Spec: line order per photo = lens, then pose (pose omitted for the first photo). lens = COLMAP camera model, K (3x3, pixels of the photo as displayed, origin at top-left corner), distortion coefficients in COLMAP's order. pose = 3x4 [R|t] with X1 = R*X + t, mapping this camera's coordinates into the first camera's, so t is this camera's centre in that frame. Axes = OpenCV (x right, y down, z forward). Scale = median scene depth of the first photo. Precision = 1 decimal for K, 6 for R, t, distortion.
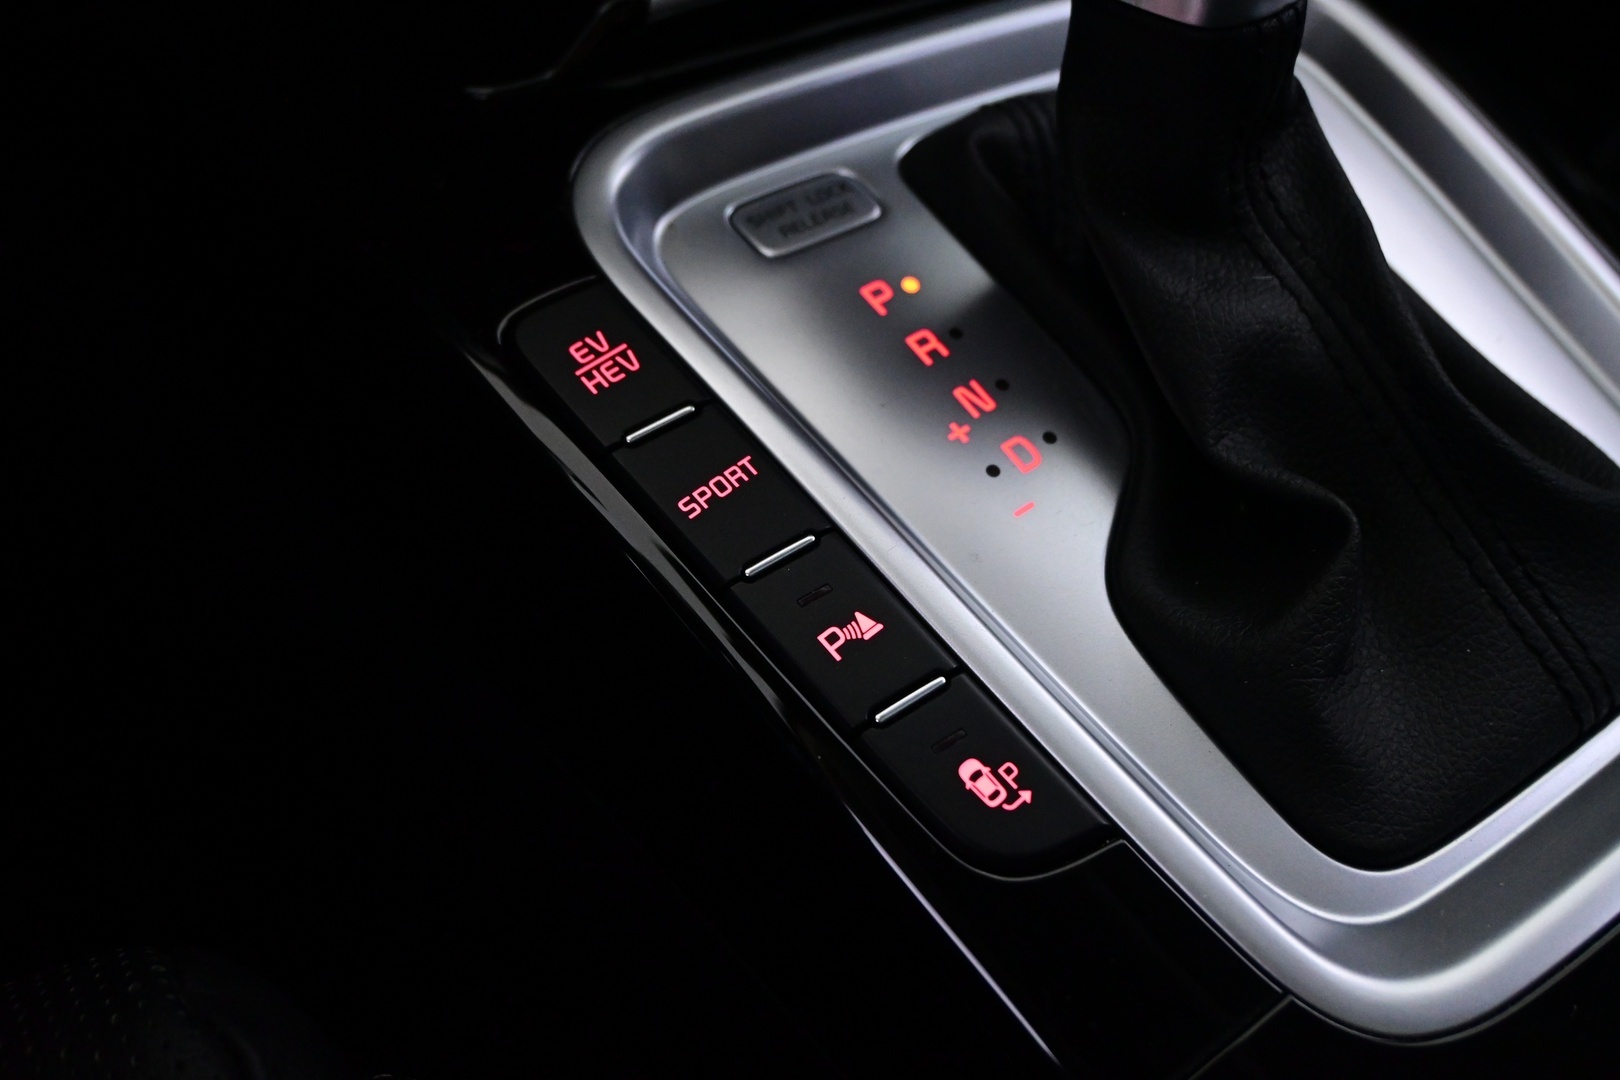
lens RADIAL K [[1604.3, 0, 807.0], [0, 1604.3, 540.9], [0, 0, 1]] dist [-0.007097, 0.000000]
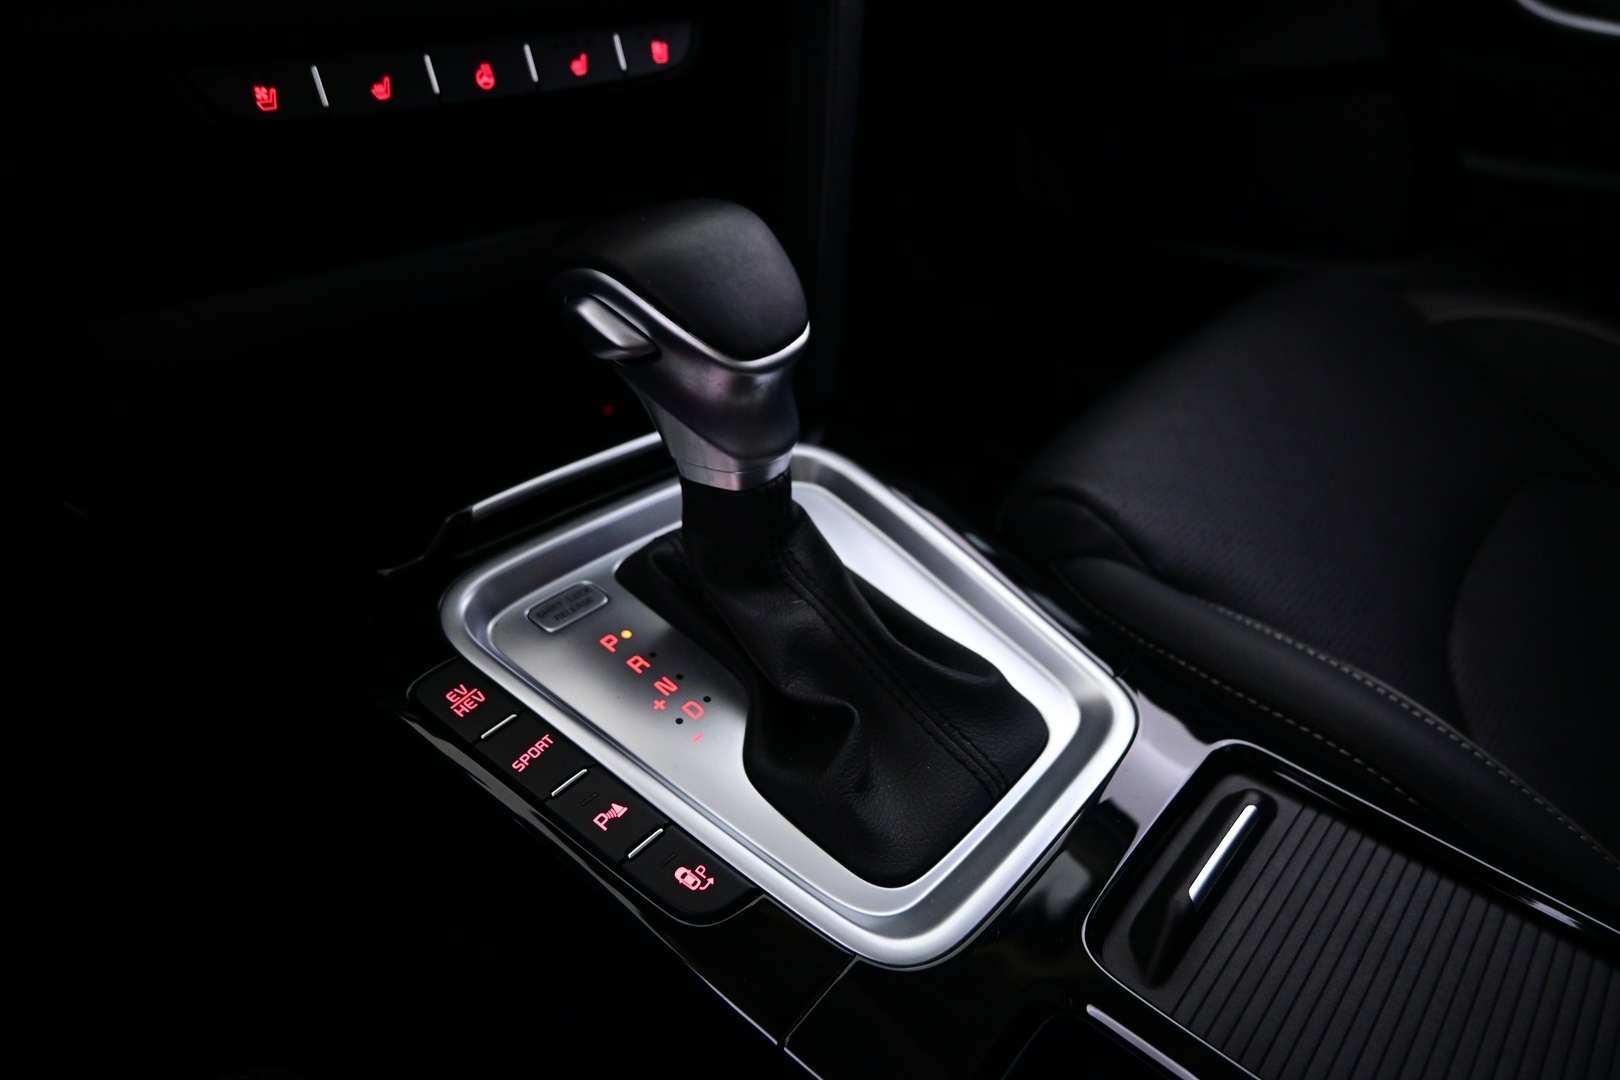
lens RADIAL K [[1125.1, 0, 811.2], [0, 1125.1, 540.7], [0, 0, 1]] dist [0.013341, 0.000951]
pose [[0.975817, -0.150808, 0.158237, 0.090552], [0.184092, 0.957300, -0.222906, 0.081375], [-0.117864, 0.246645, 0.961912, -0.385254]]
